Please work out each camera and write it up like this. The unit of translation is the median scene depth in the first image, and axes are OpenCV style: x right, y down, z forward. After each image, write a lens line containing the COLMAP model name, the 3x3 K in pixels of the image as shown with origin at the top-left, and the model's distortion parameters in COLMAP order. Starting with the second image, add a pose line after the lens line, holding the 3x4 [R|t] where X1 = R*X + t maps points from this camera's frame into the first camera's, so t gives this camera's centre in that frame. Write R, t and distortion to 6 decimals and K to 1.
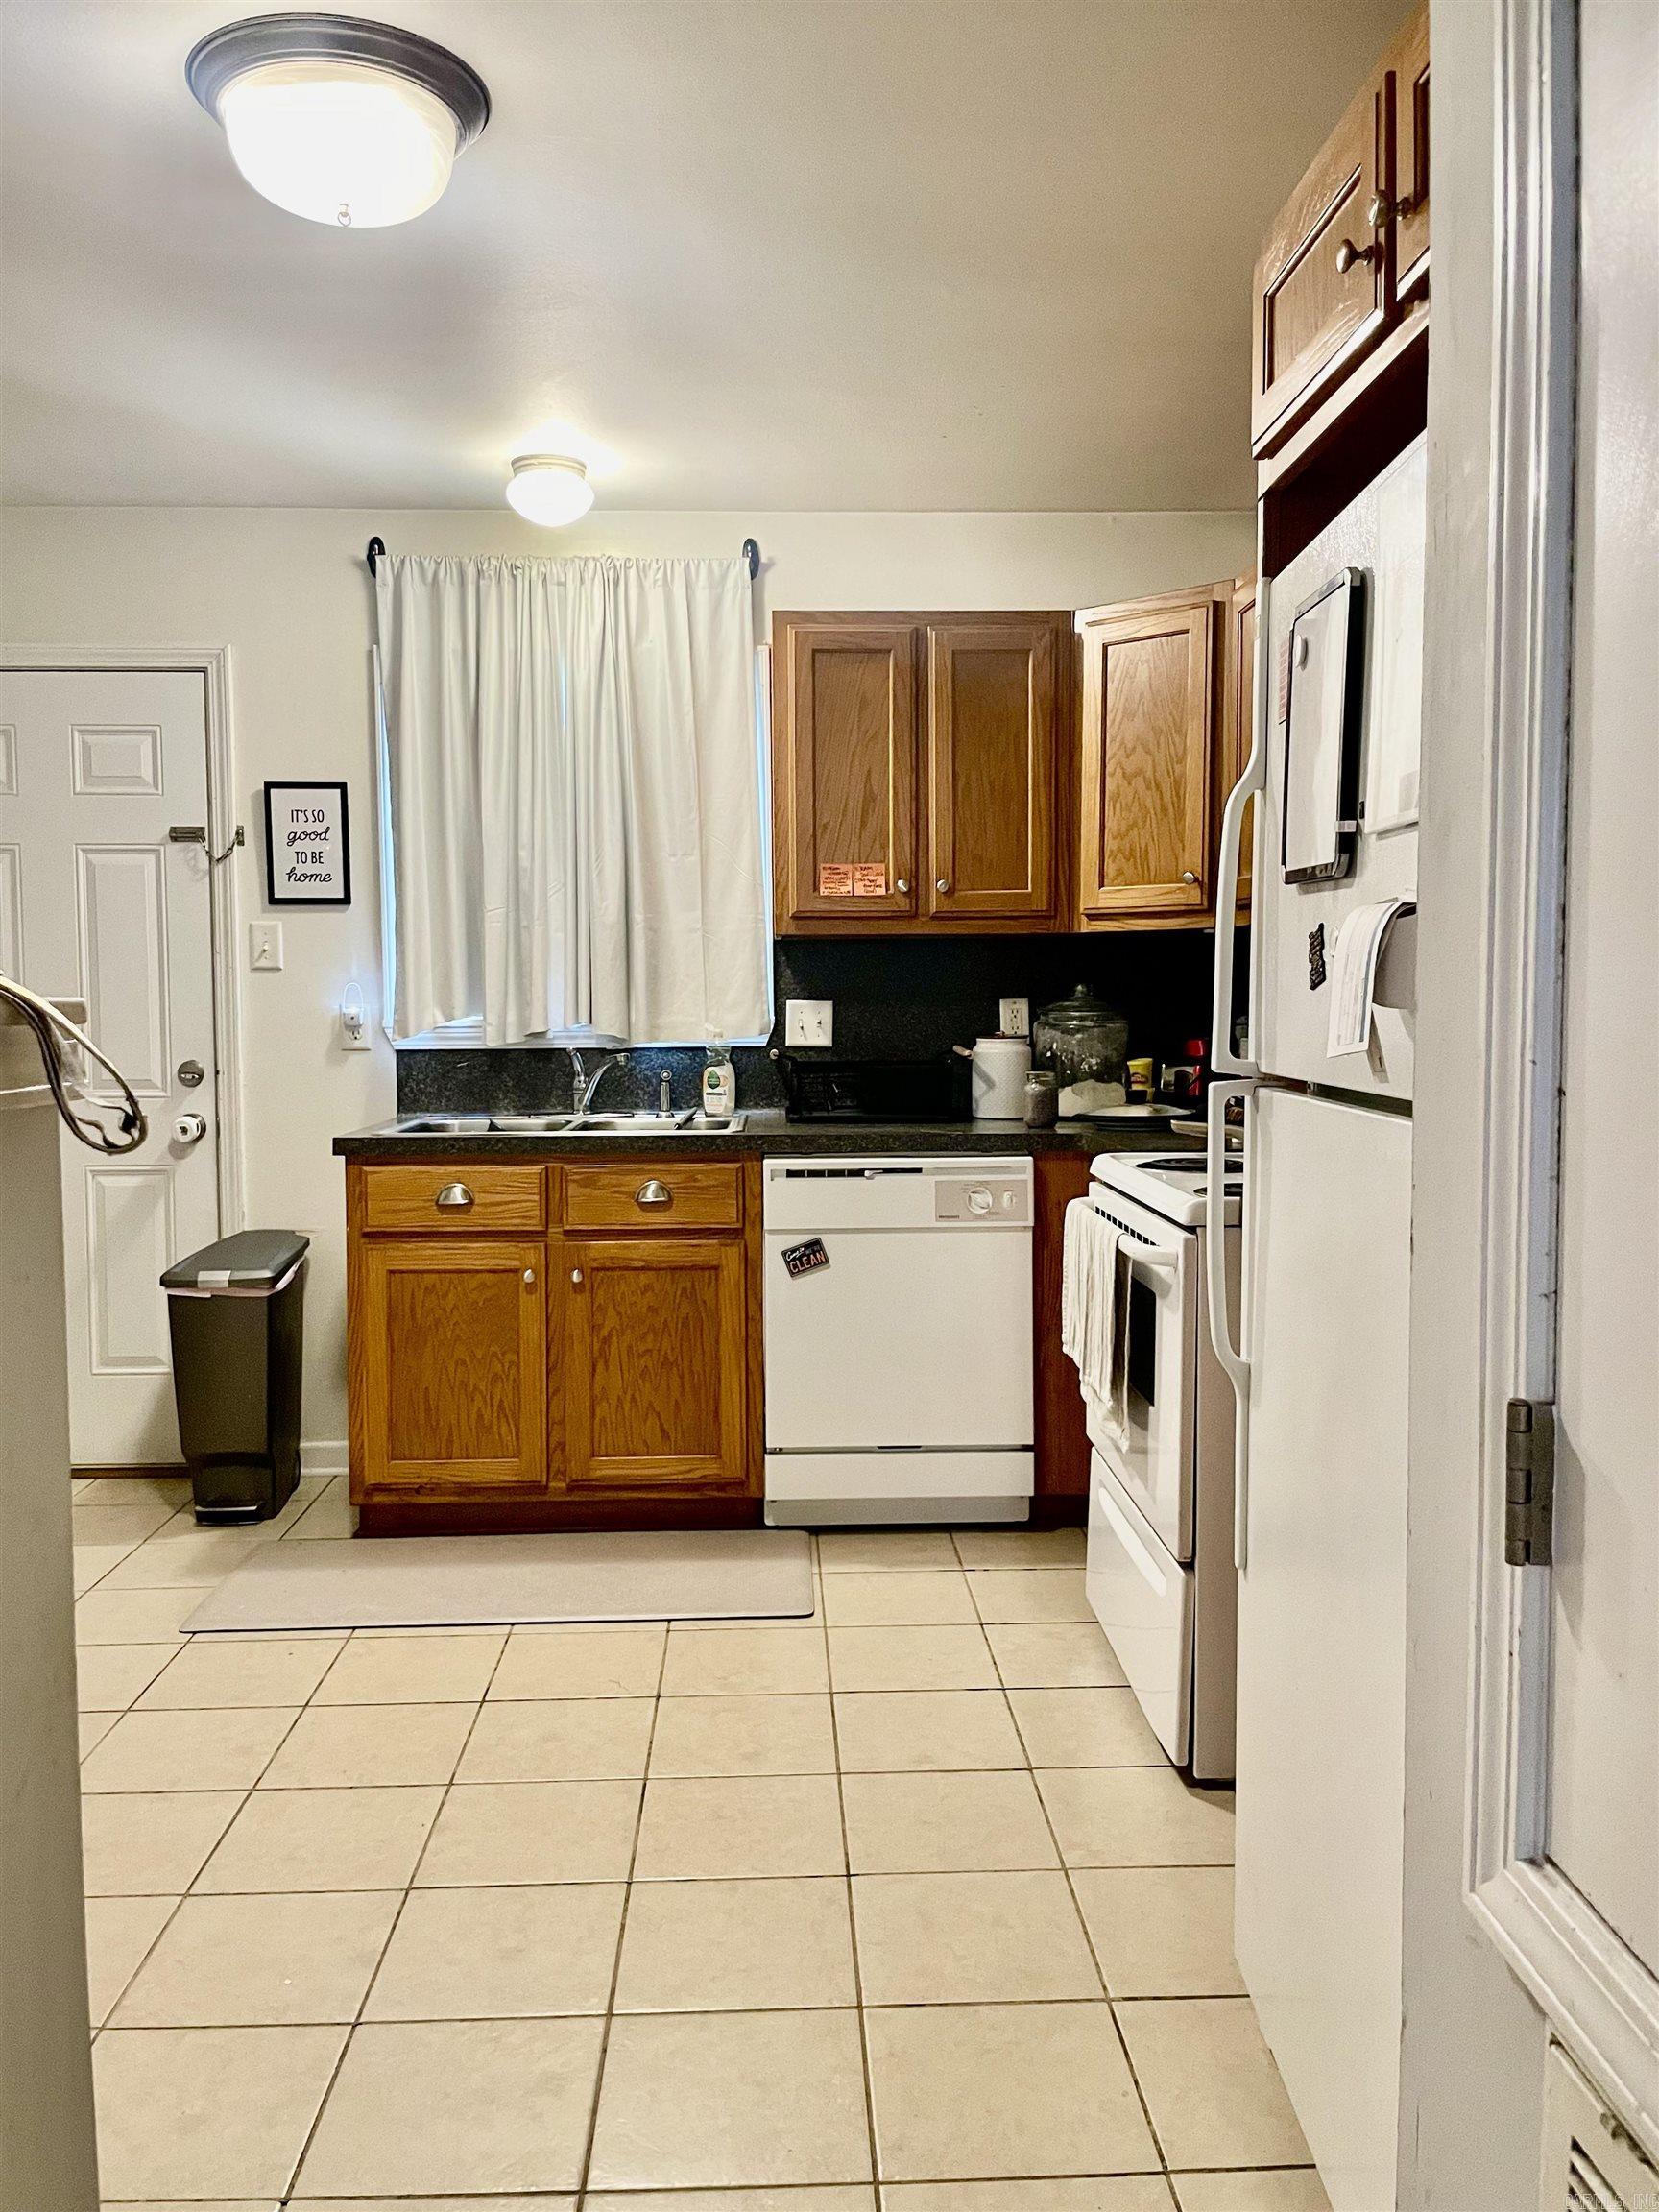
lens RADIAL K [[1664.7, 0, 829.5], [0, 1664.7, 1106.0], [0, 0, 1]] dist [0.065590, 0.000126]
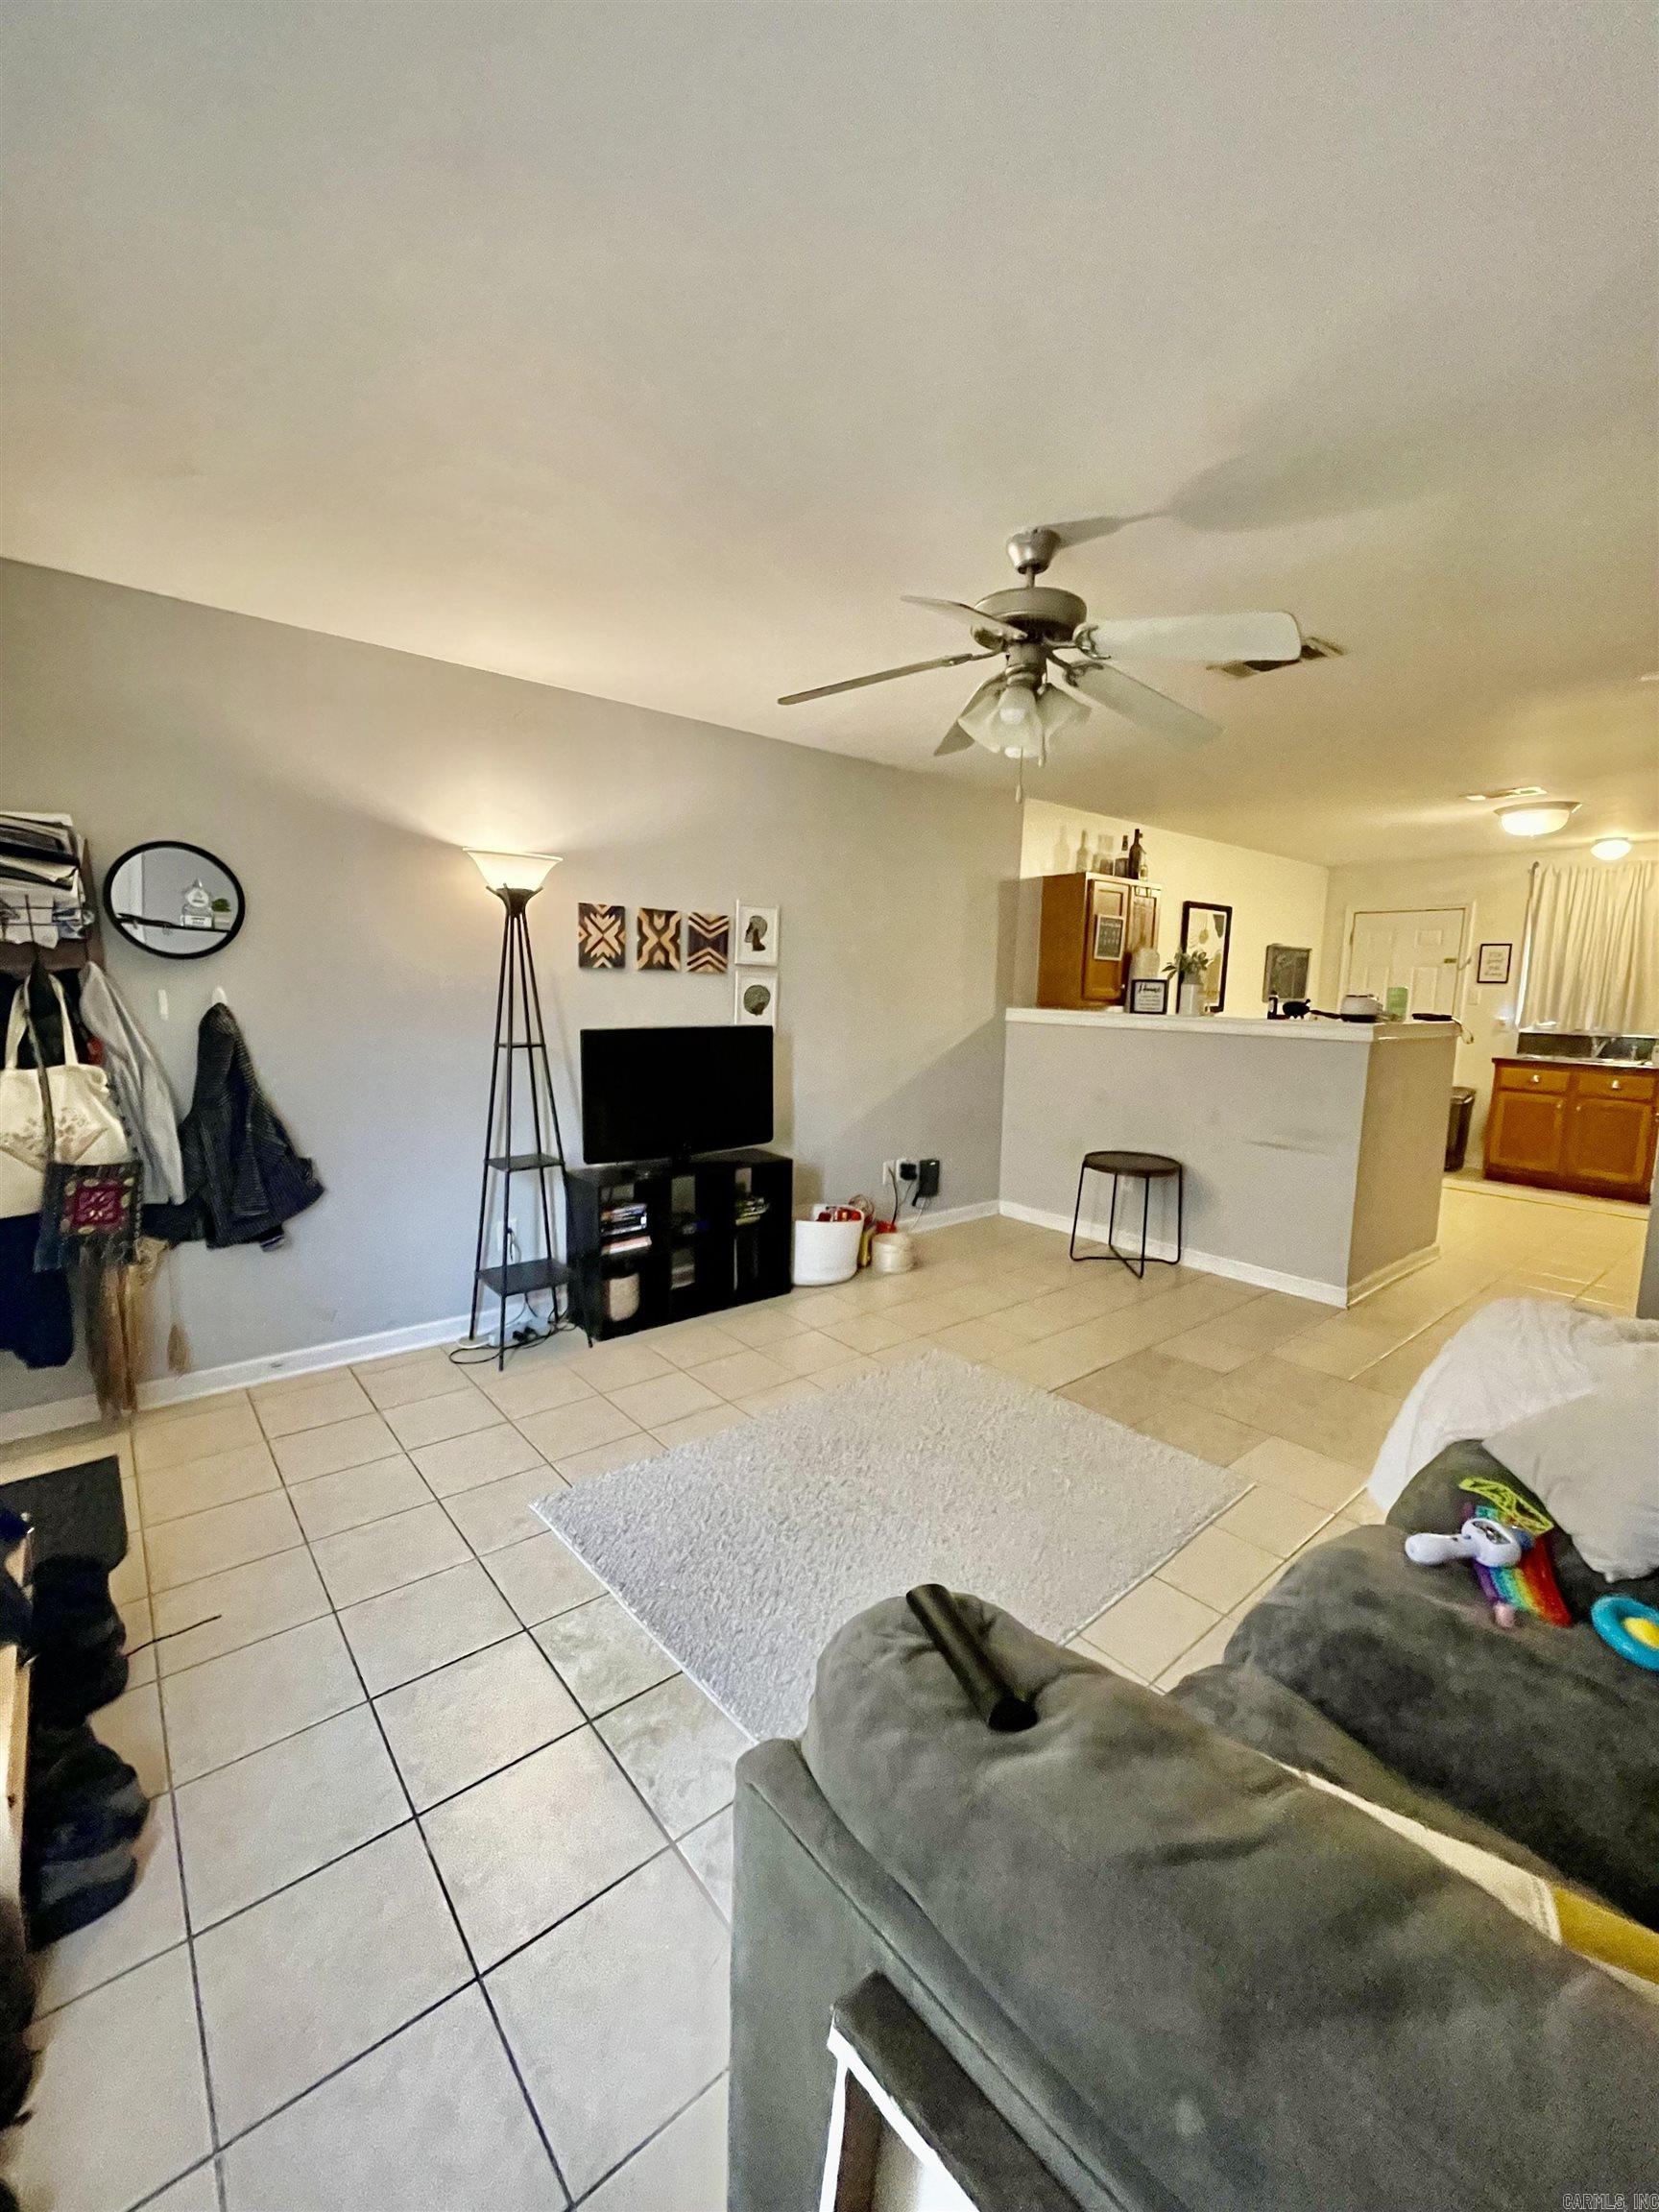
lens RADIAL K [[891.0, 0, 829.3], [0, 891.0, 1097.0], [0, 0, 1]] dist [0.002585, 0.000432]
pose [[0.611483, 0.116201, -0.782679, 0.267948], [-0.076548, 0.993206, 0.087652, 0.038627], [0.787546, 0.006315, 0.616223, -1.025913]]
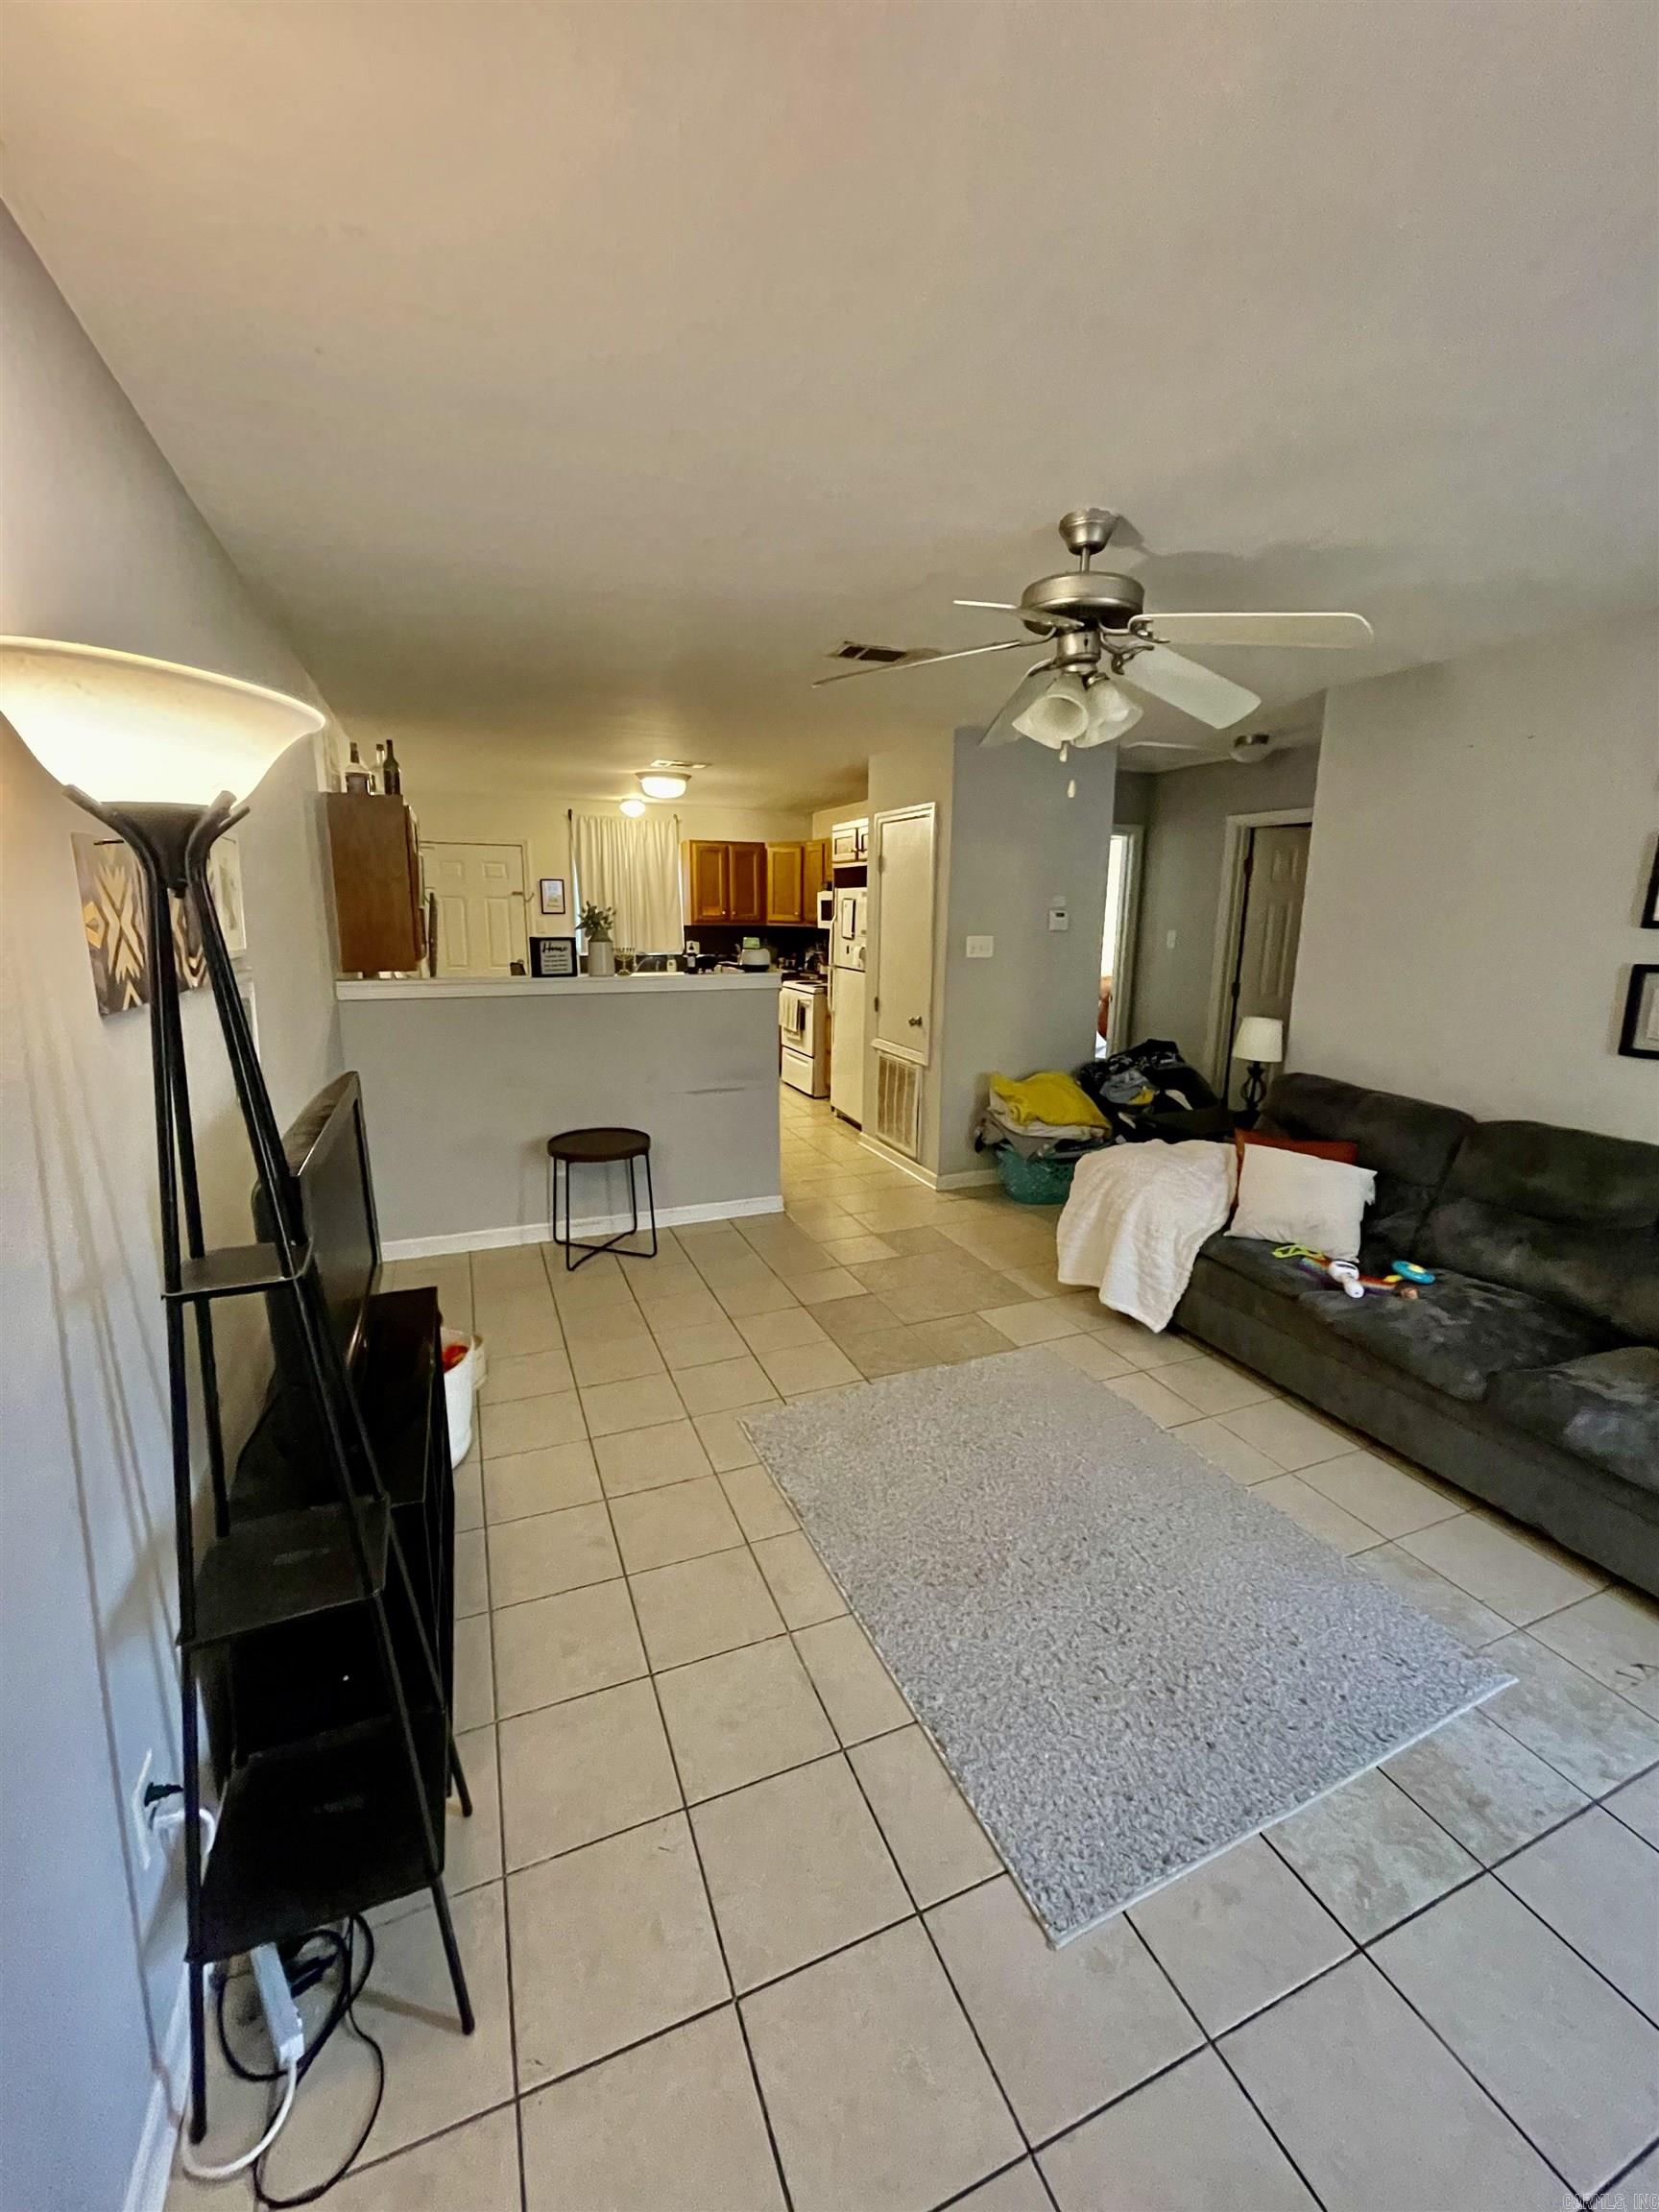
lens RADIAL K [[891.0, 0, 829.3], [0, 891.0, 1097.0], [0, 0, 1]] dist [0.002585, 0.000432]
pose [[0.936521, -0.056347, 0.346053, -0.469067], [0.005988, 0.989428, 0.144900, -0.008313], [-0.350559, -0.133629, 0.926958, -1.065962]]
